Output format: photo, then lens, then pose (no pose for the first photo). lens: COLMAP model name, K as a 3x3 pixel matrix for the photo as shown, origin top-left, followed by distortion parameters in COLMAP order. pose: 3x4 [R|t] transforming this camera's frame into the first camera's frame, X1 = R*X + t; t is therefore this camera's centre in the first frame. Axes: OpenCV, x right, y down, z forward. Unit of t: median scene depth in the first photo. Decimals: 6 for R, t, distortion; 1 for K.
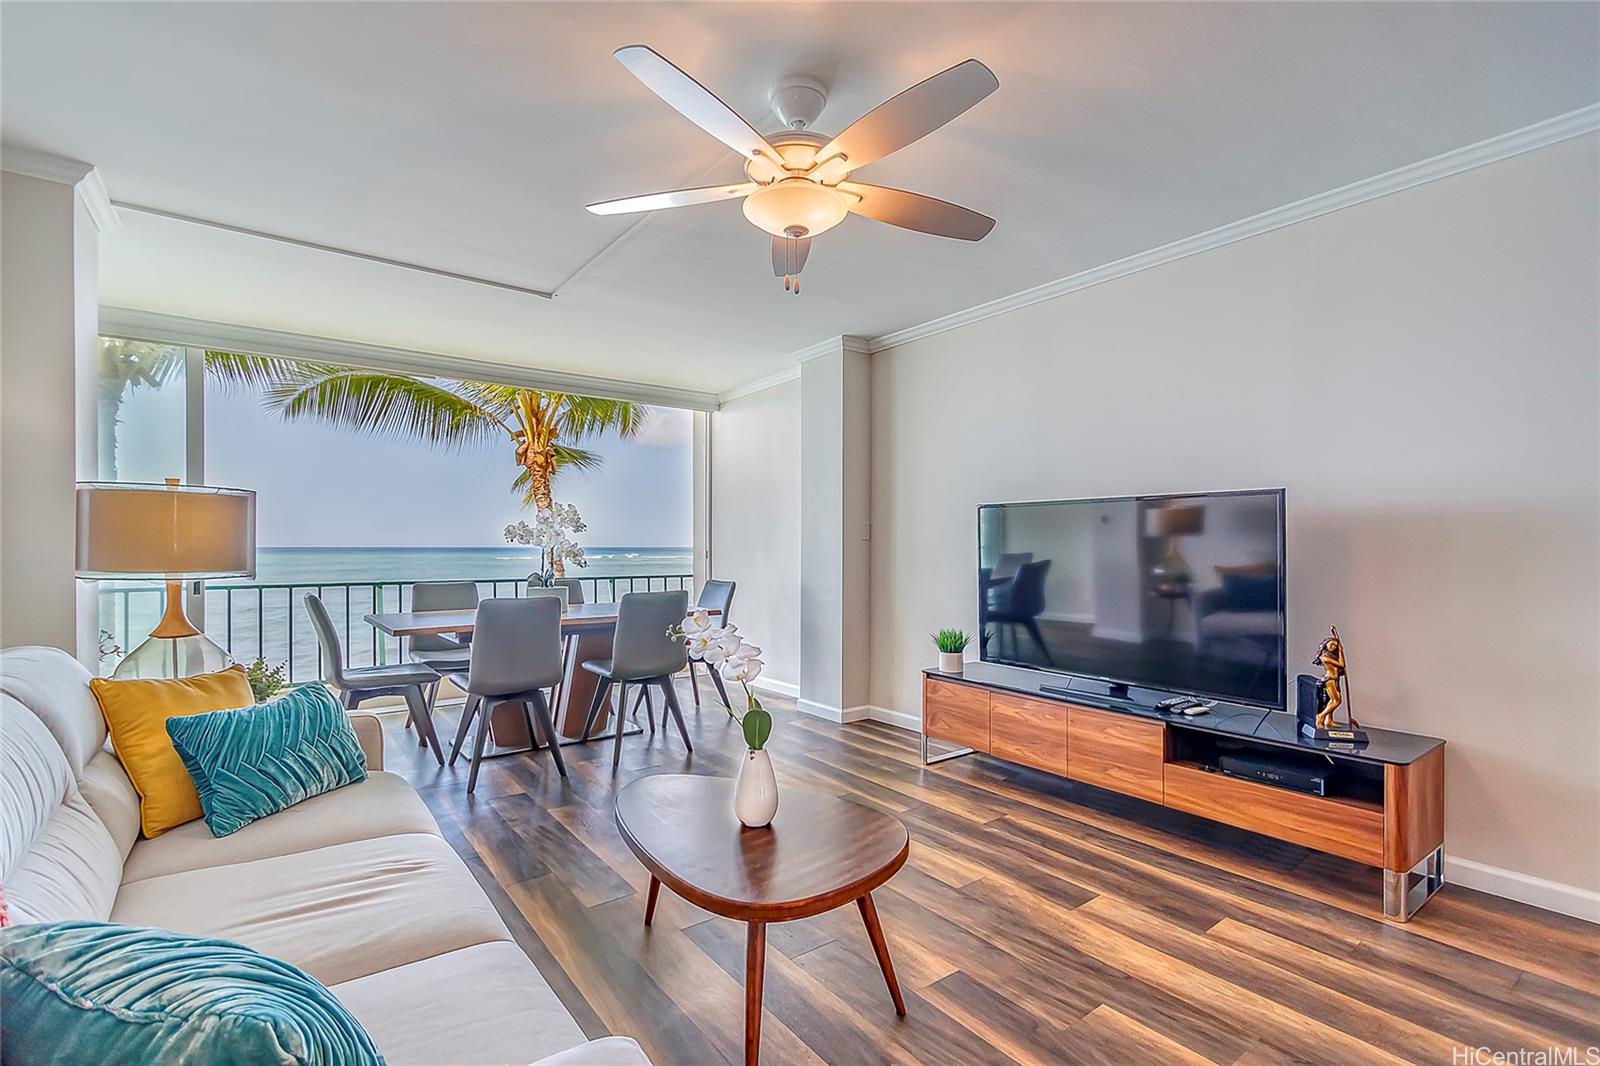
lens RADIAL K [[737.6, 0, 797.6], [0, 737.6, 531.3], [0, 0, 1]] dist [0.012430, 0.000253]
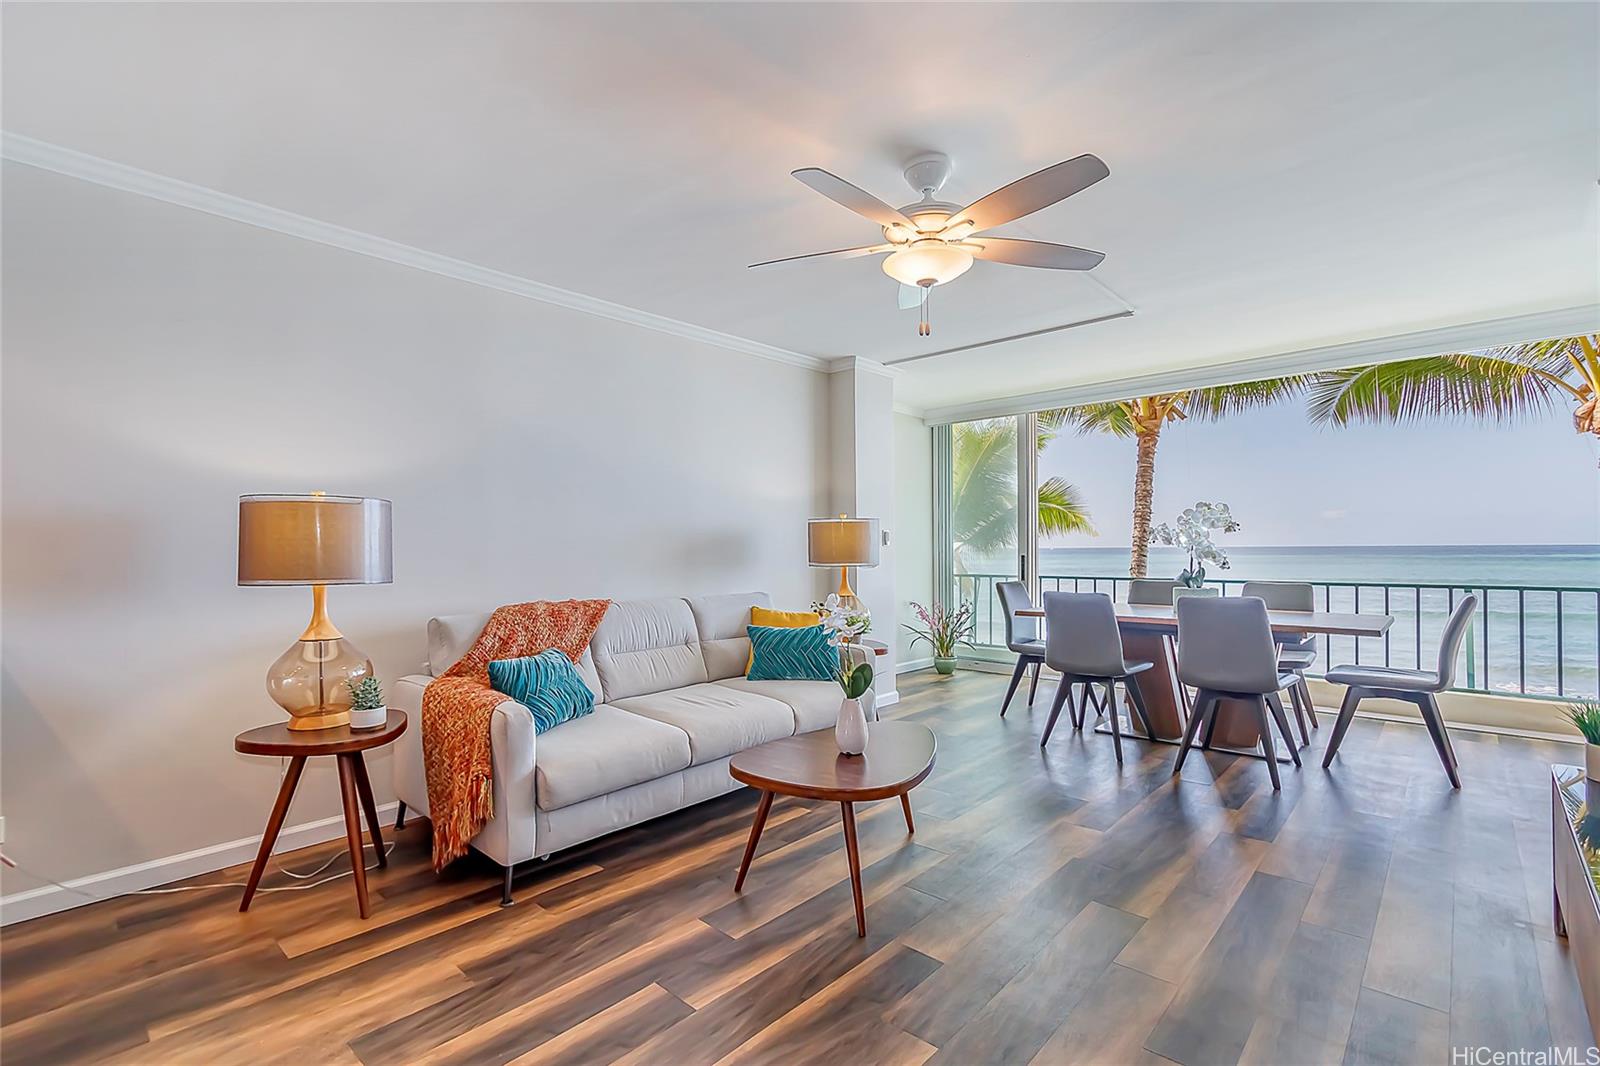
lens RADIAL K [[737.6, 0, 797.6], [0, 737.6, 543.3], [0, 0, 1]] dist [0.012430, 0.000253]
pose [[0.186308, -0.005856, -0.982474, 0.548073], [0.025830, 0.999666, -0.001060, 0.001713], [0.982152, -0.025179, 0.186397, 0.282184]]
